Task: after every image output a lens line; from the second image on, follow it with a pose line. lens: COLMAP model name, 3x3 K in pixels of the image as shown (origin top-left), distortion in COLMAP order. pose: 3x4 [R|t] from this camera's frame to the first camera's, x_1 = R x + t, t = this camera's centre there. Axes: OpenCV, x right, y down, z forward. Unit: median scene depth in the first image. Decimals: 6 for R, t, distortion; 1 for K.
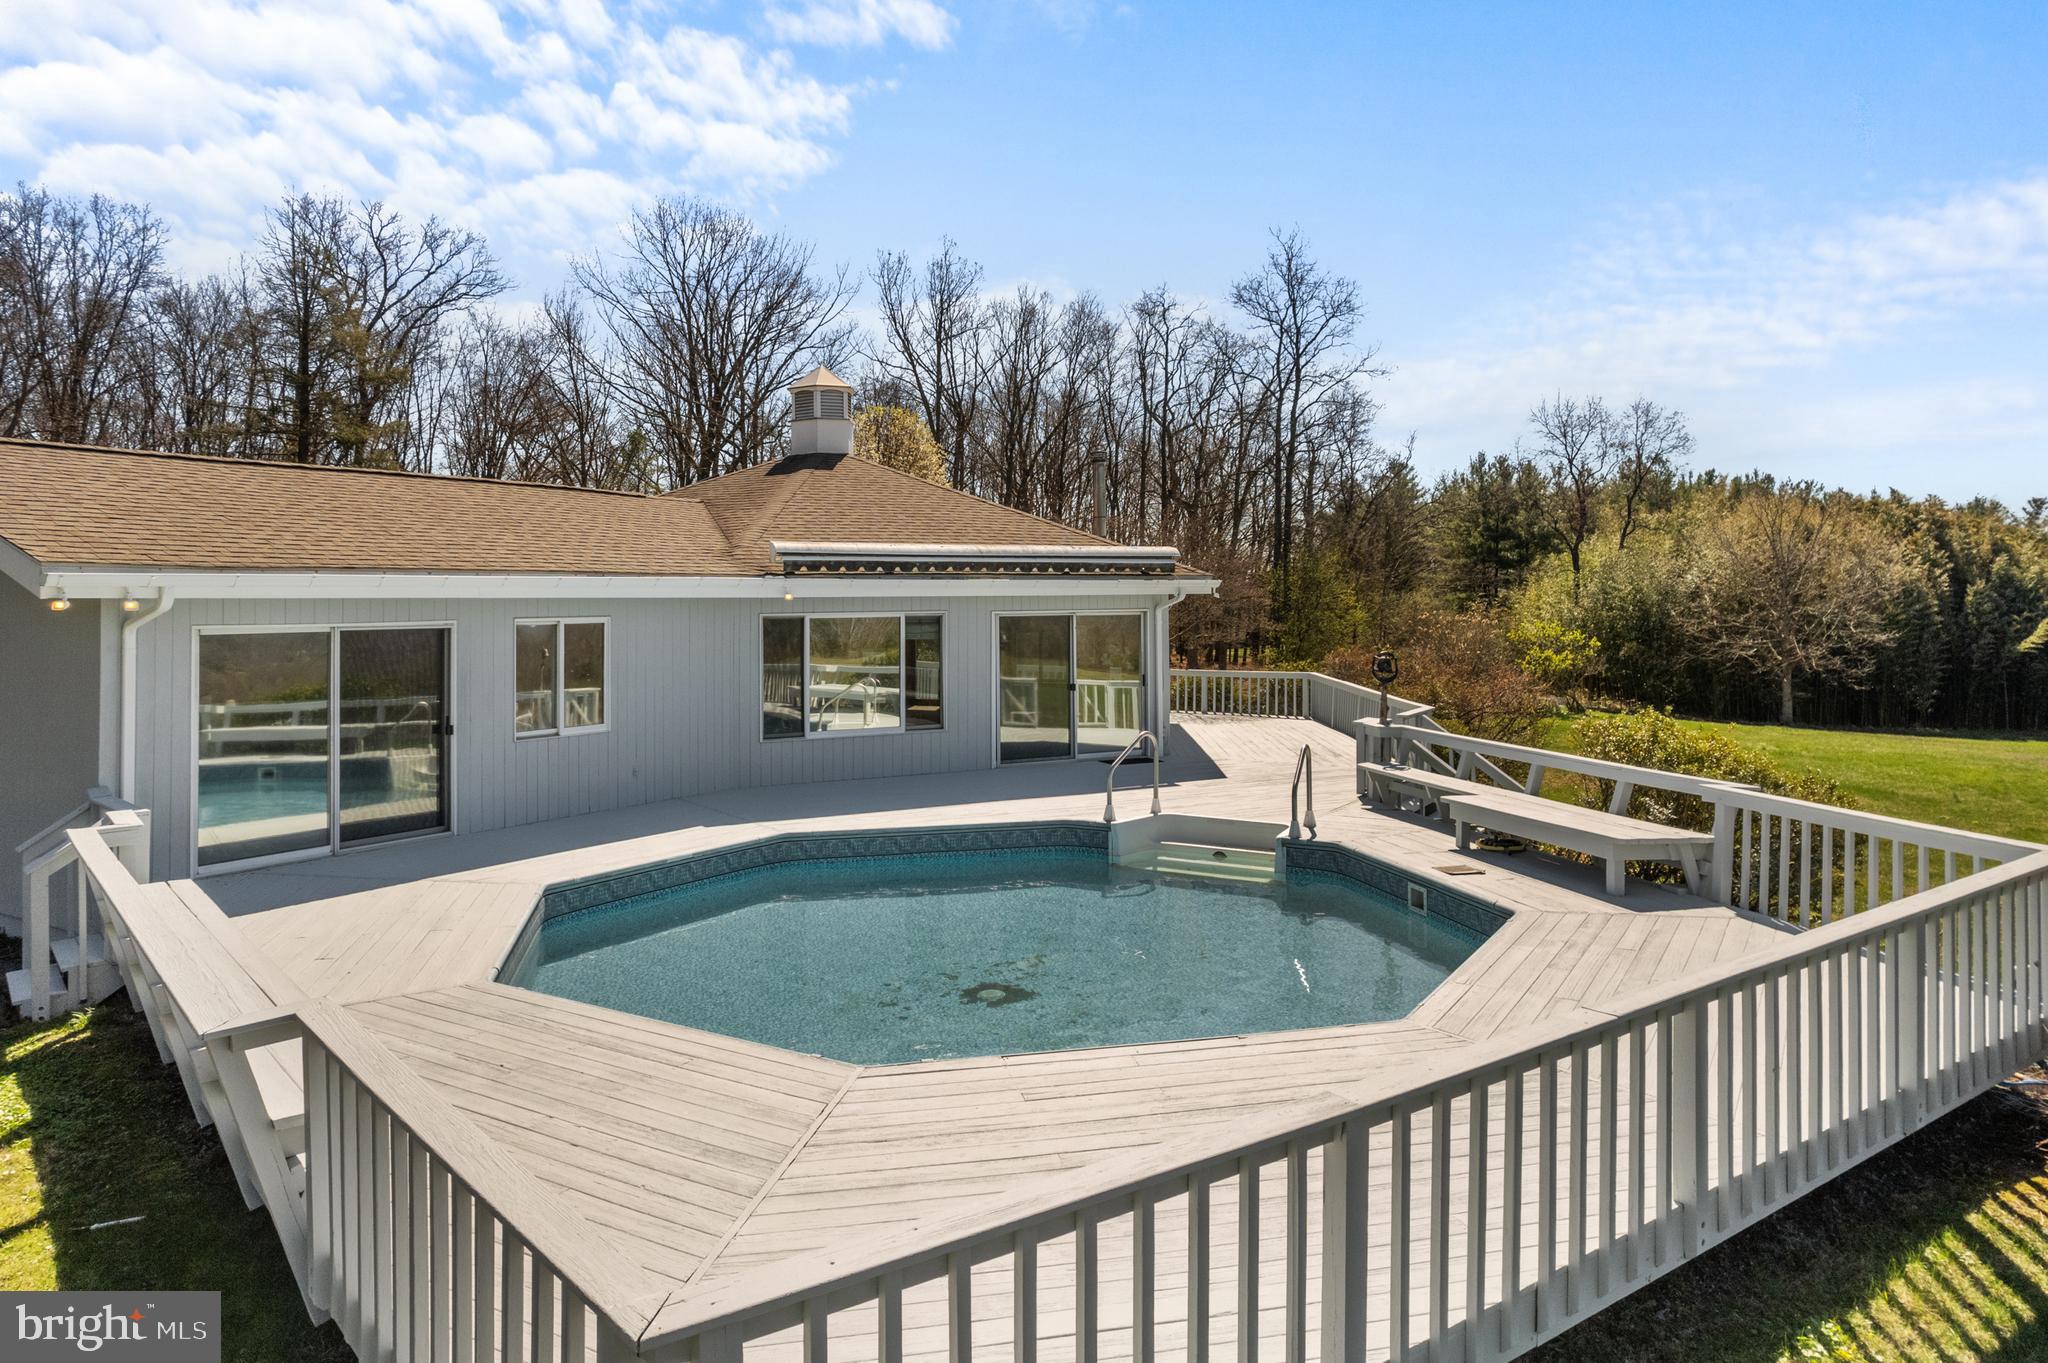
lens RADIAL K [[1336.2, 0, 1022.8], [0, 1336.2, 565.6], [0, 0, 1]] dist [-0.112988, 0.093981]
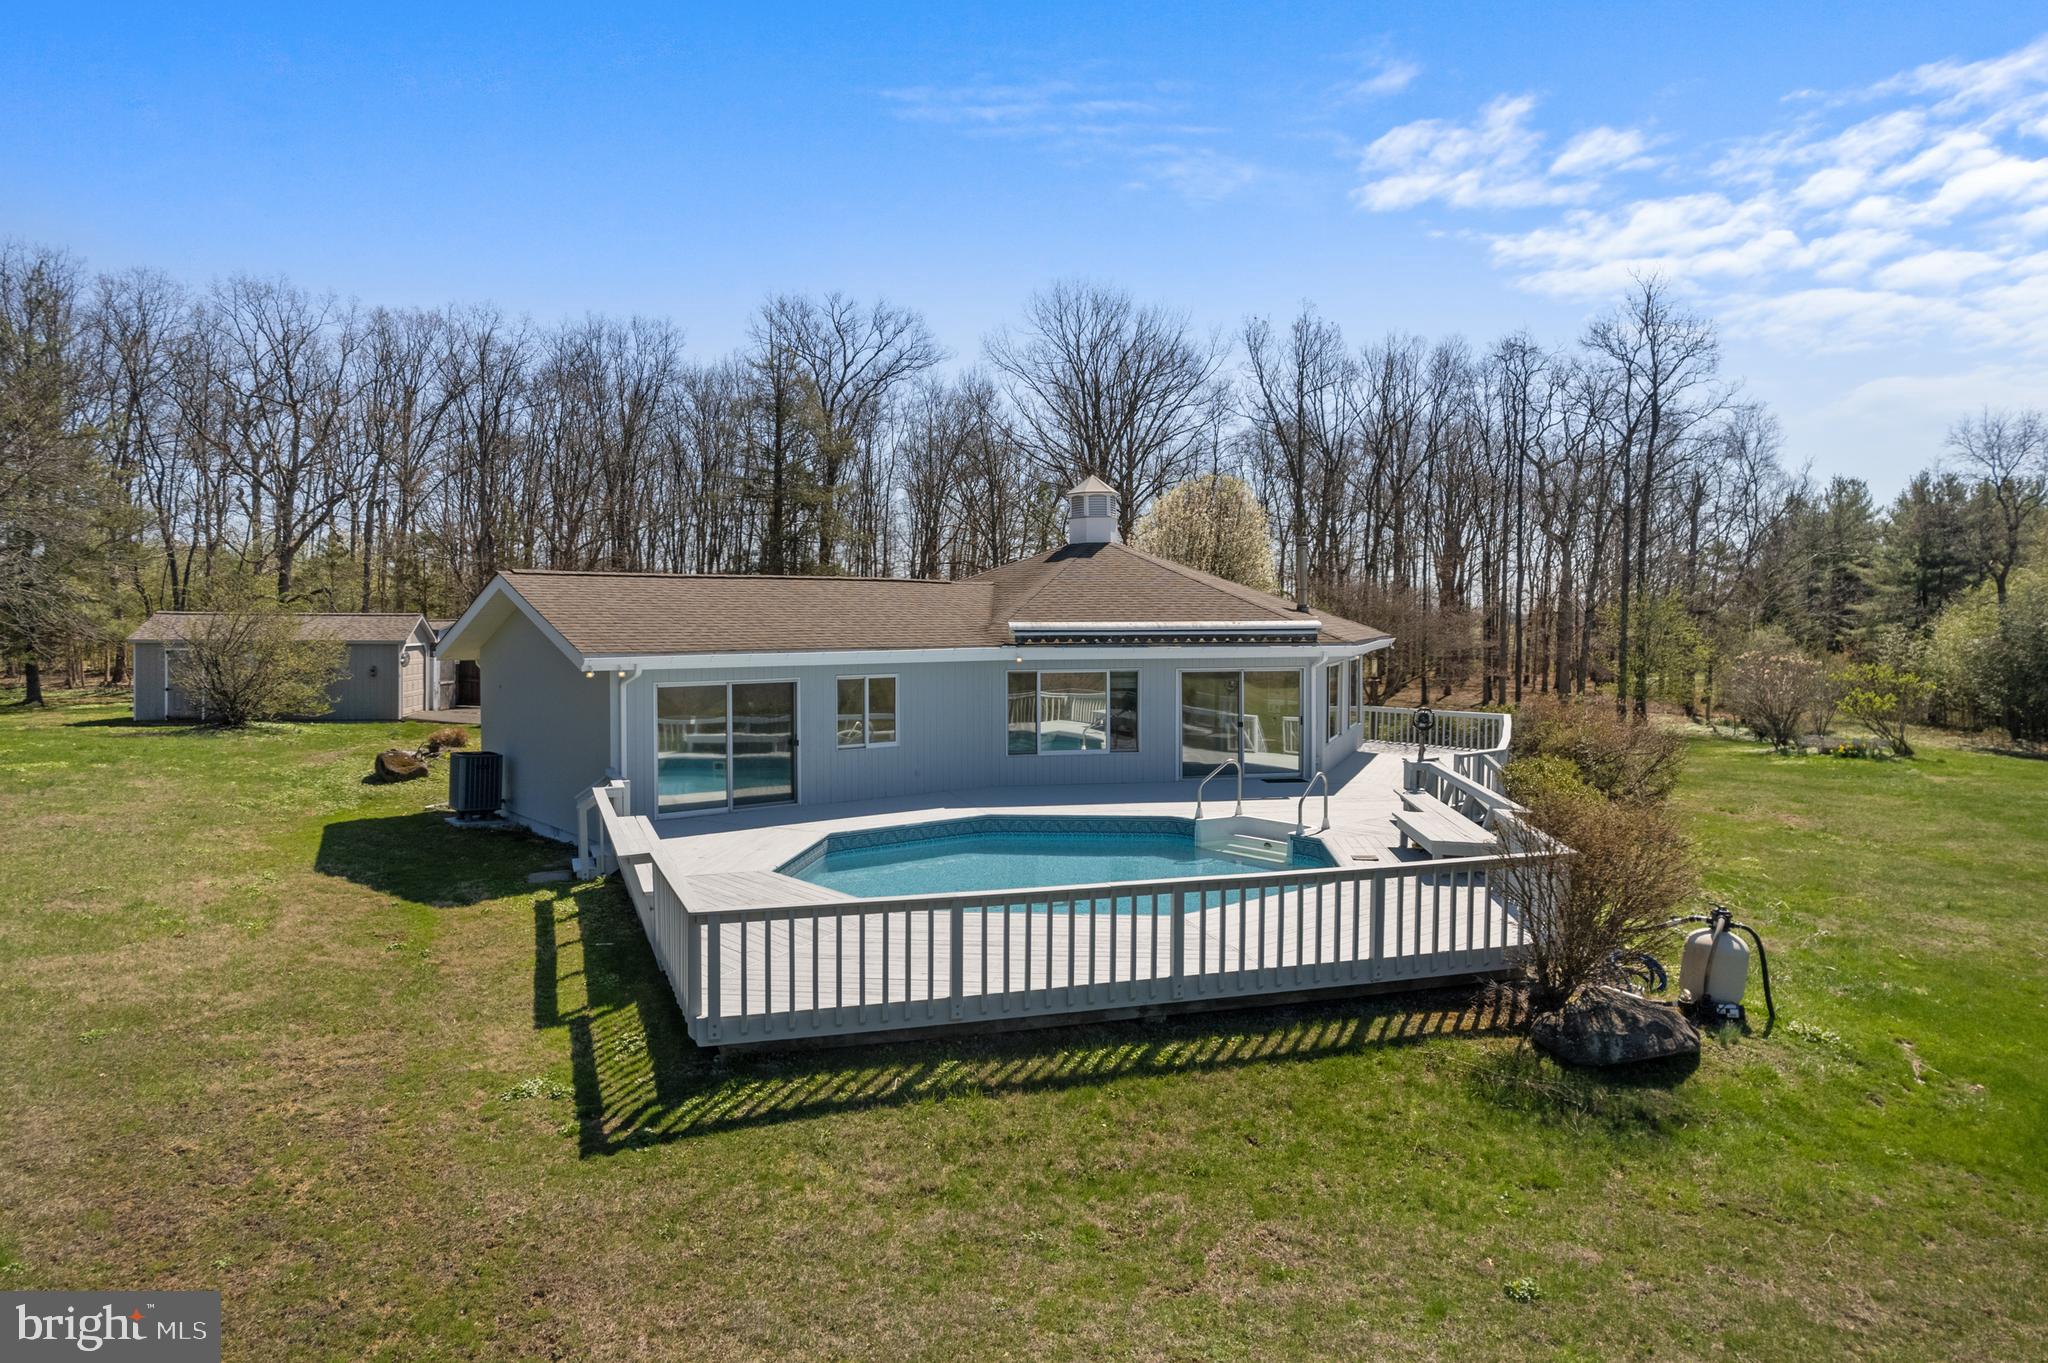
lens RADIAL K [[1333.1, 0, 1022.8], [0, 1333.1, 648.6], [0, 0, 1]] dist [-0.084379, -0.000853]
pose [[0.939540, 0.013148, -0.342186, 0.283866], [0.005352, 0.998577, 0.053065, -0.057136], [0.342397, -0.051688, 0.938133, -0.333345]]
